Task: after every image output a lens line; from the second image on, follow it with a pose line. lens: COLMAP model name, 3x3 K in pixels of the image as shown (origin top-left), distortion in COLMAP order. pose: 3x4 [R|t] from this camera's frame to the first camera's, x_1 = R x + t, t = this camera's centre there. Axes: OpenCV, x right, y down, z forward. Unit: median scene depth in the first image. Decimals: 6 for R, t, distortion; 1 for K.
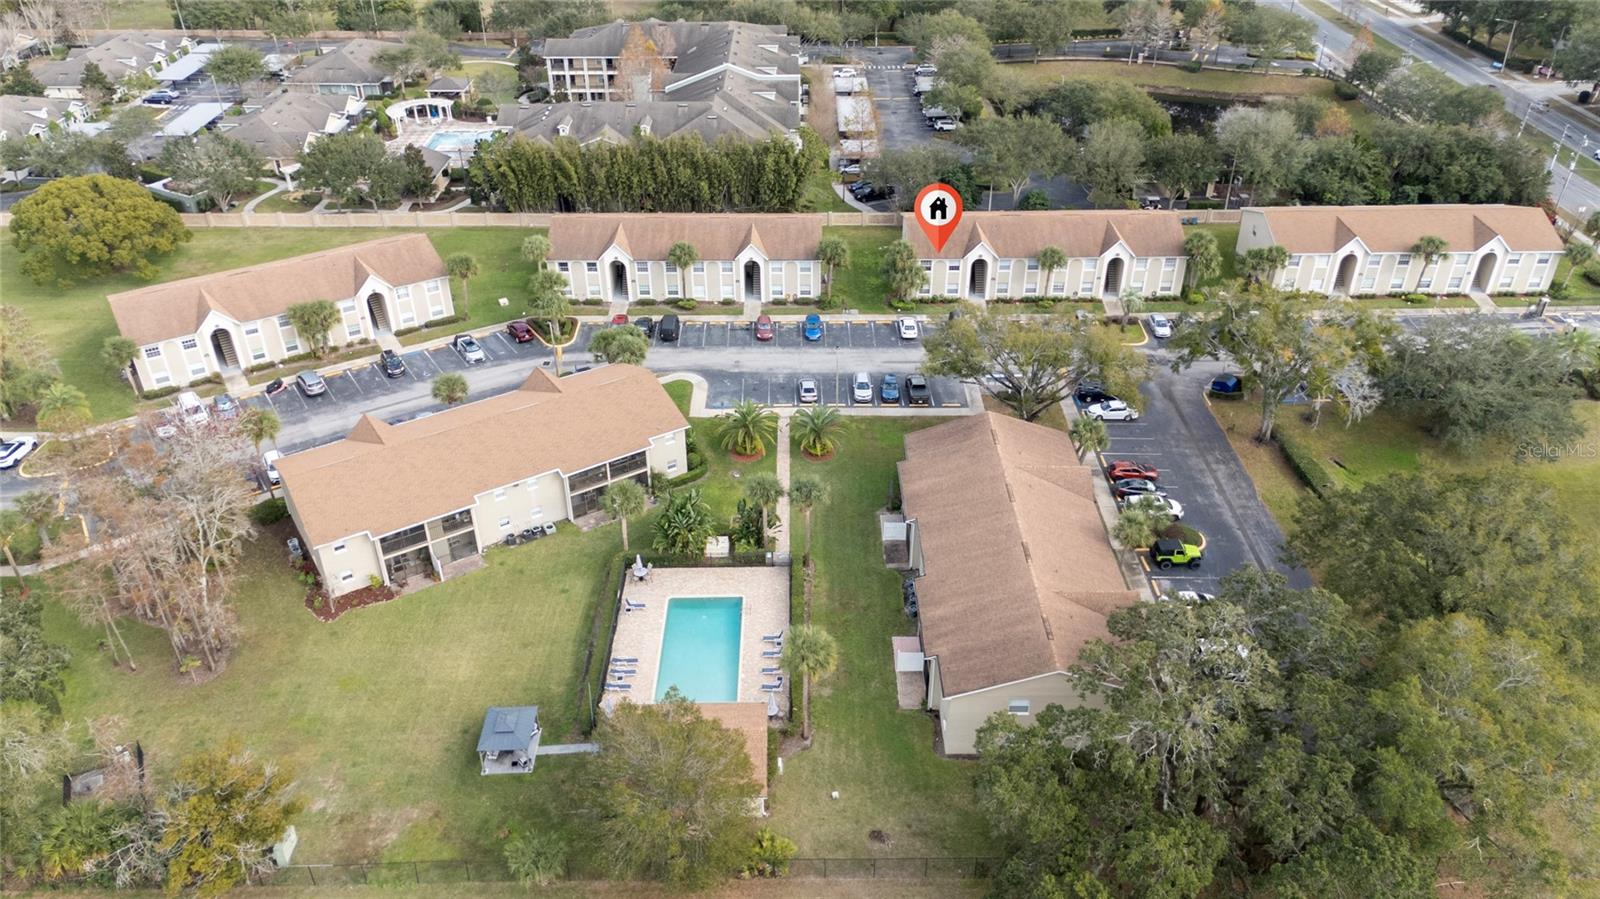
lens RADIAL K [[1175.6, 0, 797.0], [0, 1175.6, 460.5], [0, 0, 1]] dist [0.106656, -0.162022]
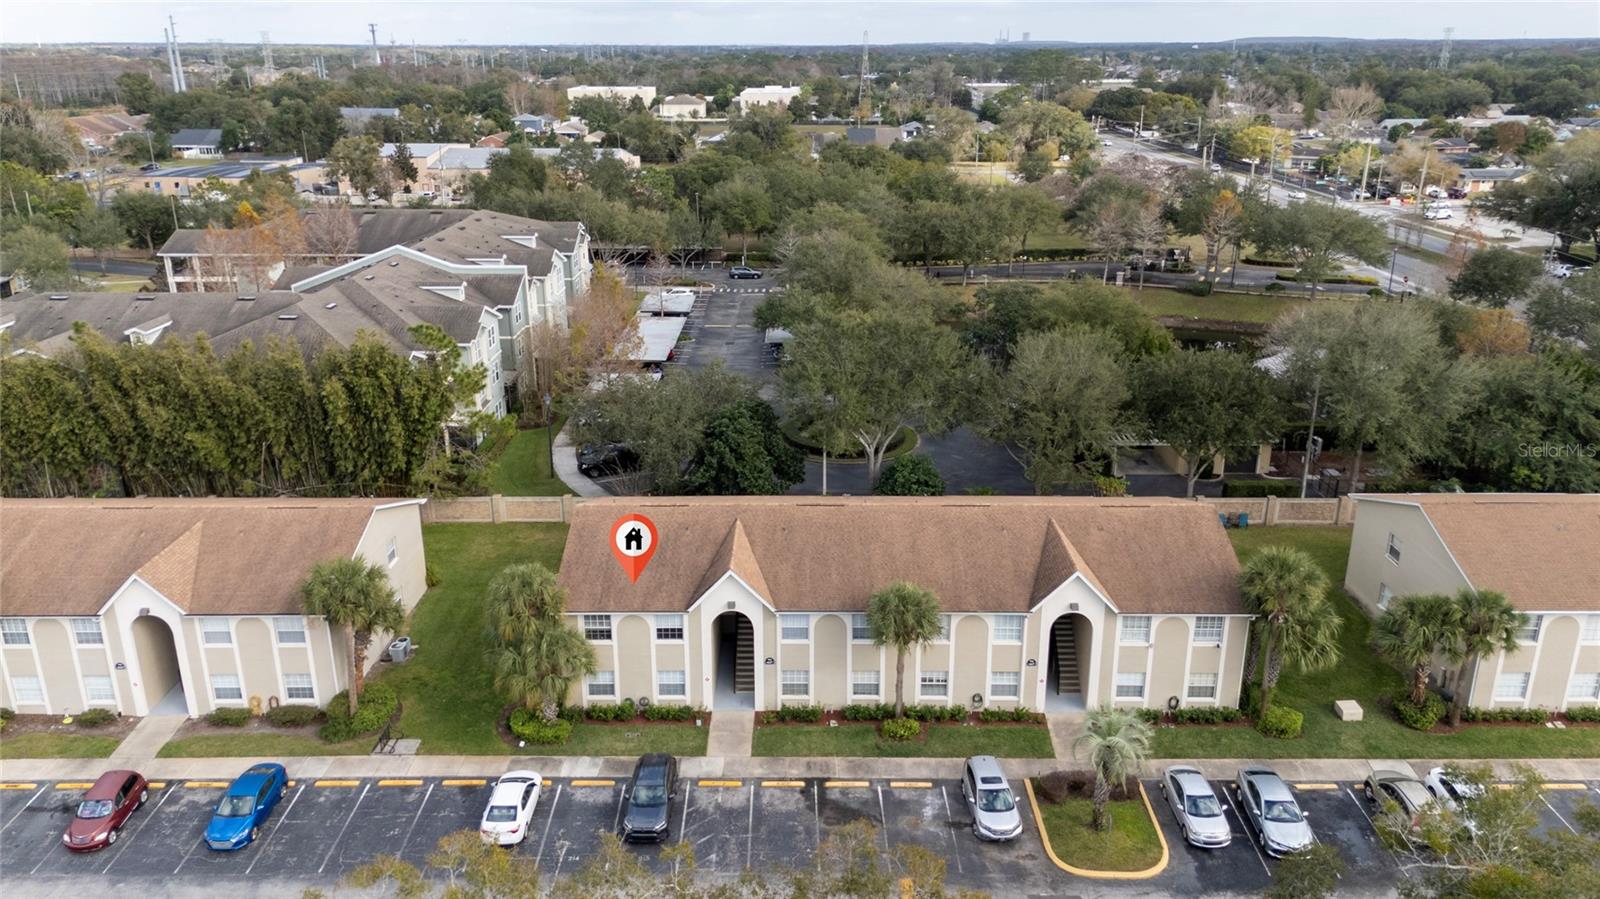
lens RADIAL K [[1175.6, 0, 797.0], [0, 1175.6, 460.5], [0, 0, 1]] dist [0.106656, -0.162022]
pose [[0.999966, 0.003197, -0.007600, 0.177222], [-0.004895, 0.971914, -0.235287, -0.124882], [0.006635, 0.235316, 0.971896, 0.592131]]
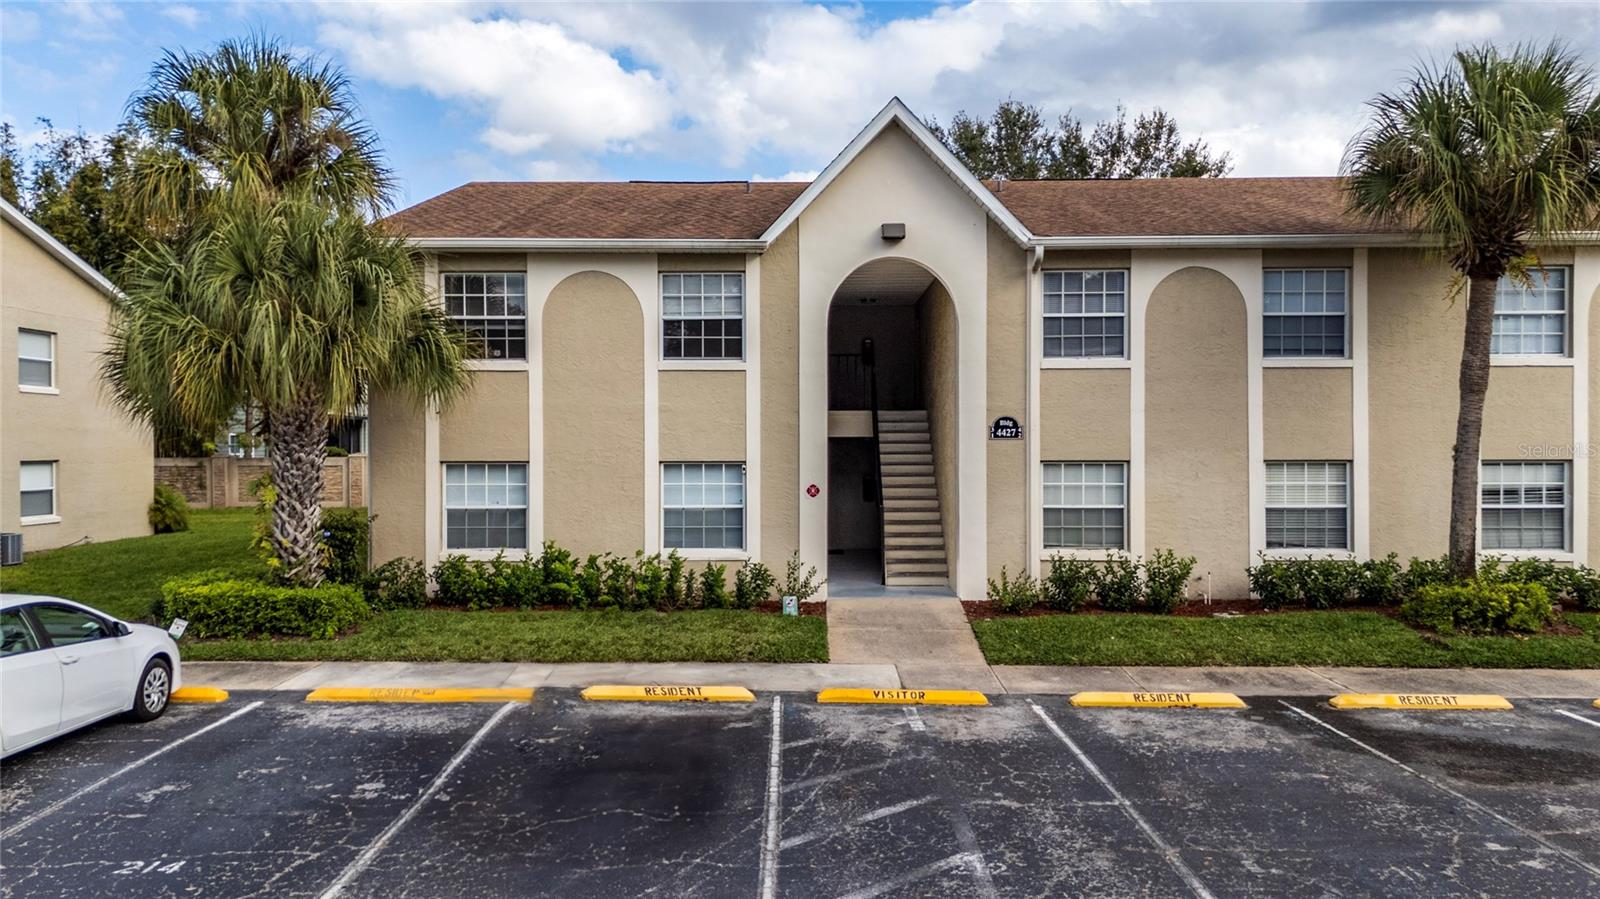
lens RADIAL K [[1175.6, 0, 797.0], [0, 1175.6, 460.5], [0, 0, 1]] dist [0.106656, -0.162022]
pose [[0.999966, -0.001585, -0.008040, 0.143244], [-0.002975, 0.843989, -0.536352, -0.080019], [0.007636, 0.536358, 0.843956, 0.886767]]
